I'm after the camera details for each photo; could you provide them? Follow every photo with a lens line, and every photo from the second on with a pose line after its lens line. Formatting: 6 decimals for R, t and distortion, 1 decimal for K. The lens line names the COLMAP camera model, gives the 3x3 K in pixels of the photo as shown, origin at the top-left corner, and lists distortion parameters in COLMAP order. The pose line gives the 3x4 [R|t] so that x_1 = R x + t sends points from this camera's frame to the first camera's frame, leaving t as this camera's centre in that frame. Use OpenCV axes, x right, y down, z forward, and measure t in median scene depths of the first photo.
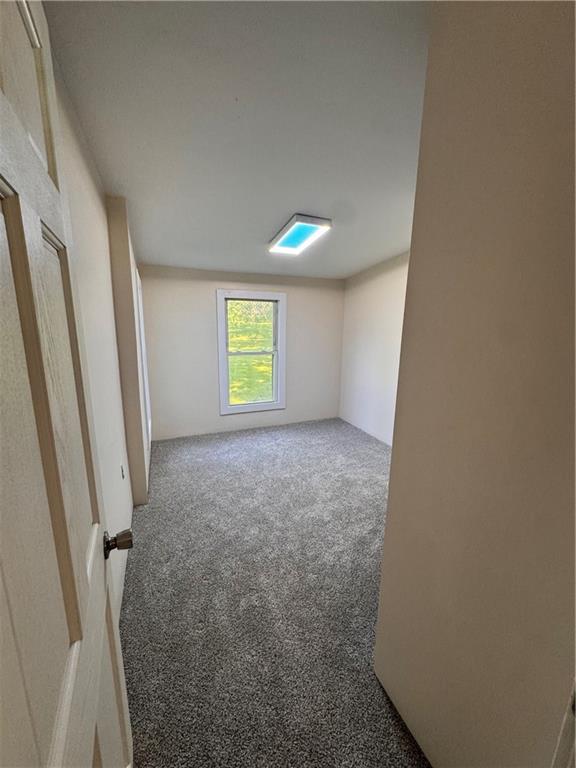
lens RADIAL K [[305.6, 0, 291.2], [0, 305.6, 385.9], [0, 0, 1]] dist [-0.003467, -0.000130]
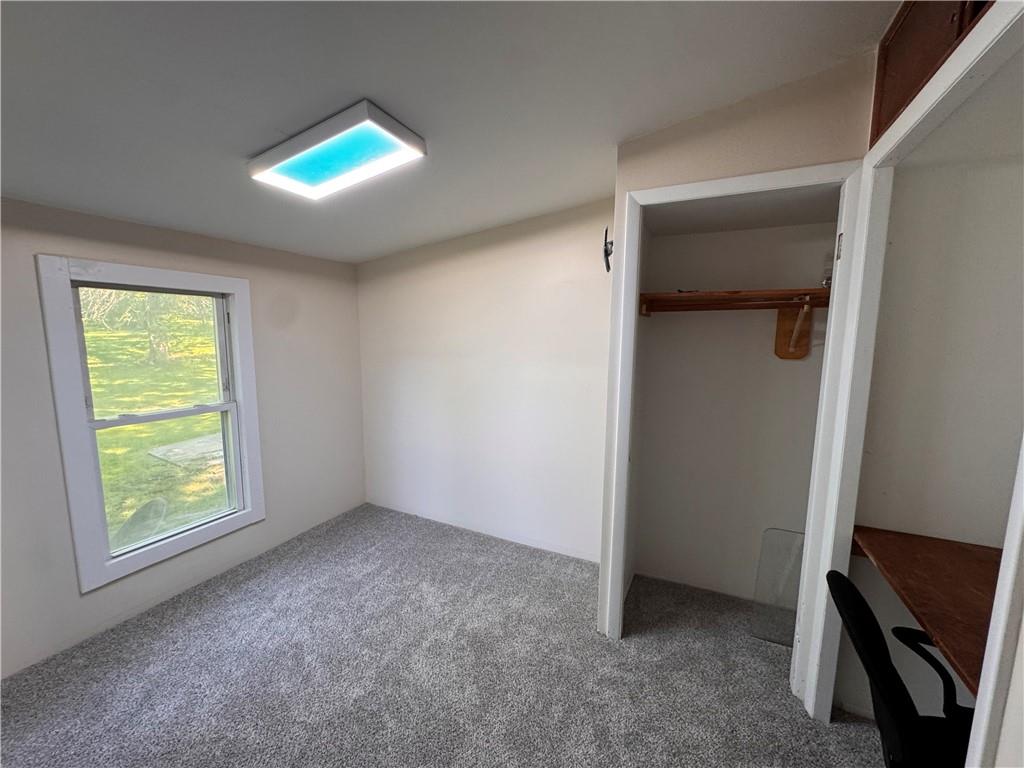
lens RADIAL K [[407.4, 0, 510.7], [0, 407.4, 385.2], [0, 0, 1]] dist [-0.003467, -0.000130]
pose [[0.756420, -0.089467, 0.647939, -0.140876], [0.136929, 0.990311, -0.023113, -0.074353], [-0.639593, 0.106205, 0.761342, 0.285594]]
